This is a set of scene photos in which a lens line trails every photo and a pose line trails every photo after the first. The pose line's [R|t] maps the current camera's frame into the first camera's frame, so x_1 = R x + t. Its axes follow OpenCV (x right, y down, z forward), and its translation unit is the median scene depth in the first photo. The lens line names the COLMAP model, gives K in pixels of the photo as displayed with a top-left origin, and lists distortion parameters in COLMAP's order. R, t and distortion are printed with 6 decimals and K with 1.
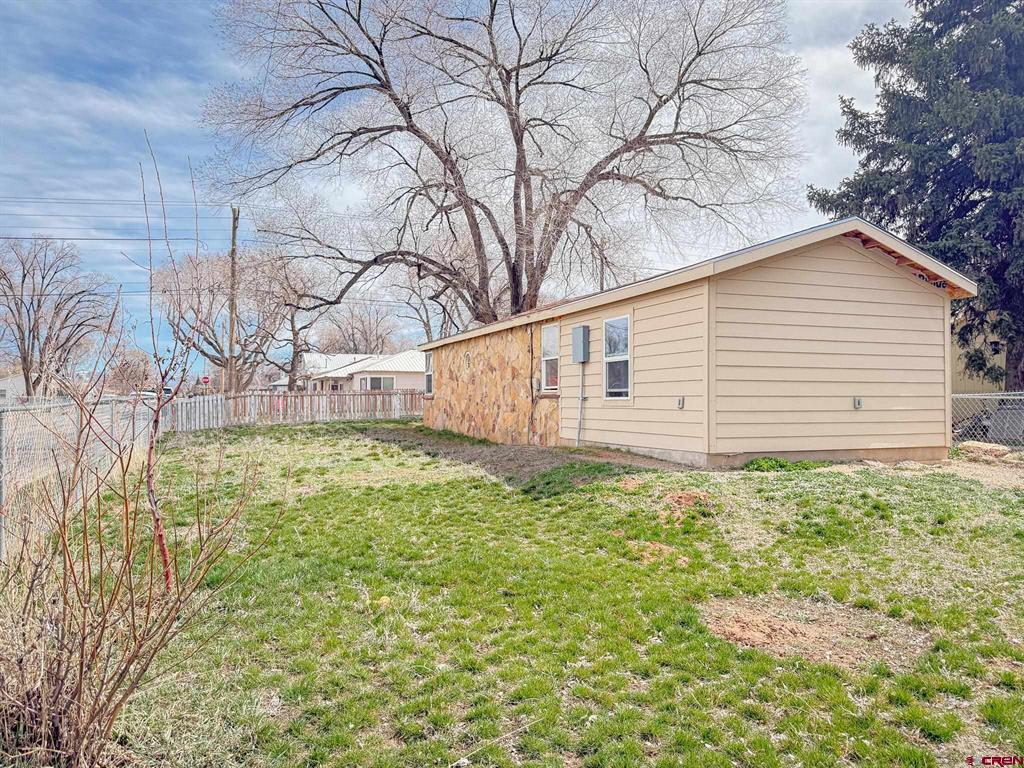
lens RADIAL K [[735.9, 0, 512.0], [0, 735.9, 384.0], [0, 0, 1]] dist [0.096392, -0.151799]
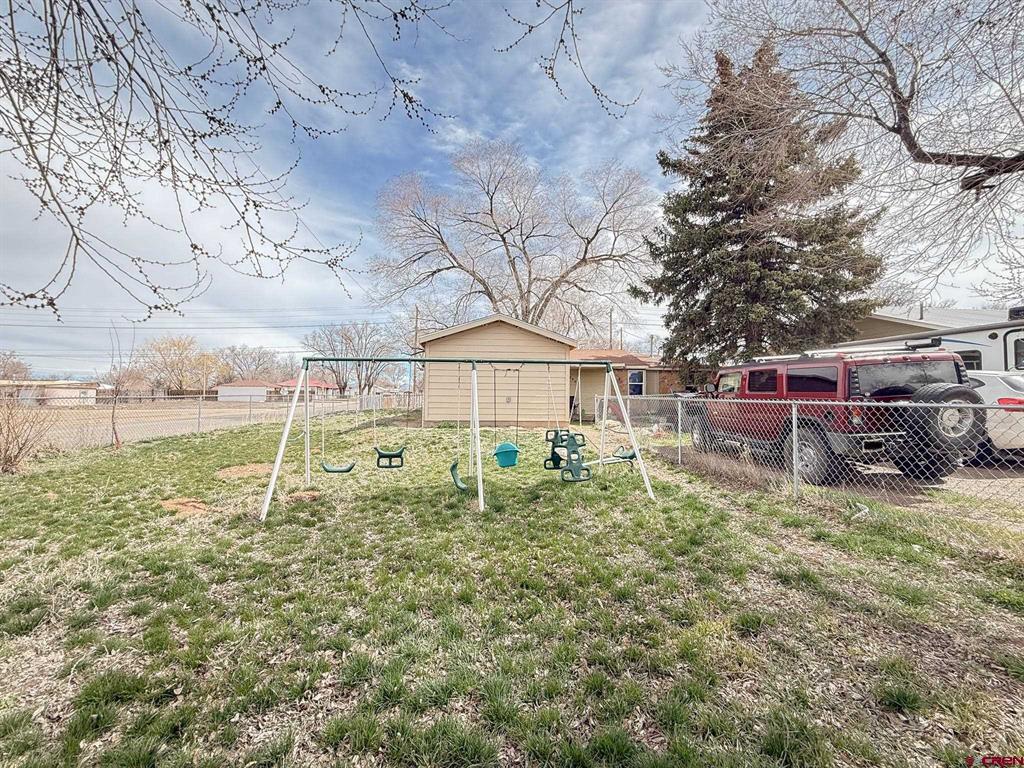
lens RADIAL K [[411.6, 0, 516.9], [0, 411.6, 382.0], [0, 0, 1]] dist [-0.001005, 0.000673]
pose [[0.952909, -0.000736, -0.303257, 0.333870], [-0.003758, 0.999892, -0.014234, -0.003111], [0.303234, 0.014703, 0.952803, -0.045745]]
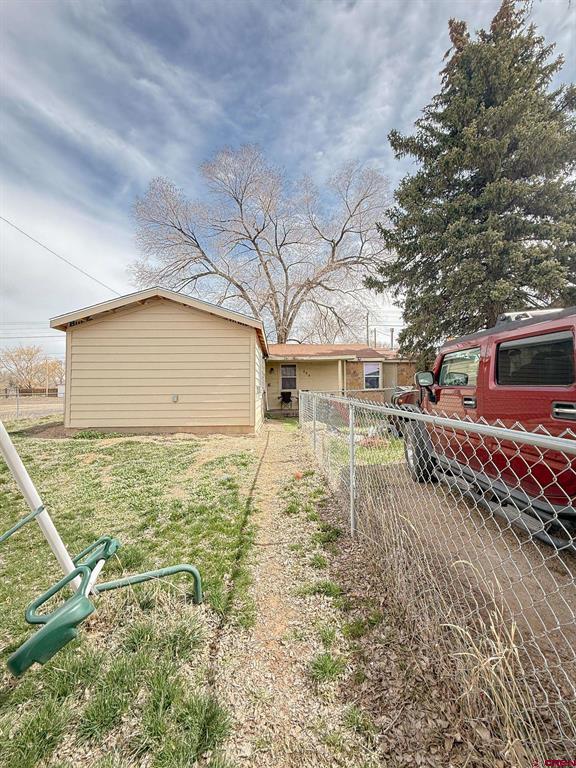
lens RADIAL K [[308.7, 0, 299.1], [0, 308.7, 380.6], [0, 0, 1]] dist [-0.001005, 0.000673]
pose [[0.940491, -0.014933, -0.339490, 0.377320], [0.013537, 0.999887, -0.006482, -0.002606], [0.339548, 0.001501, 0.940587, 0.174475]]
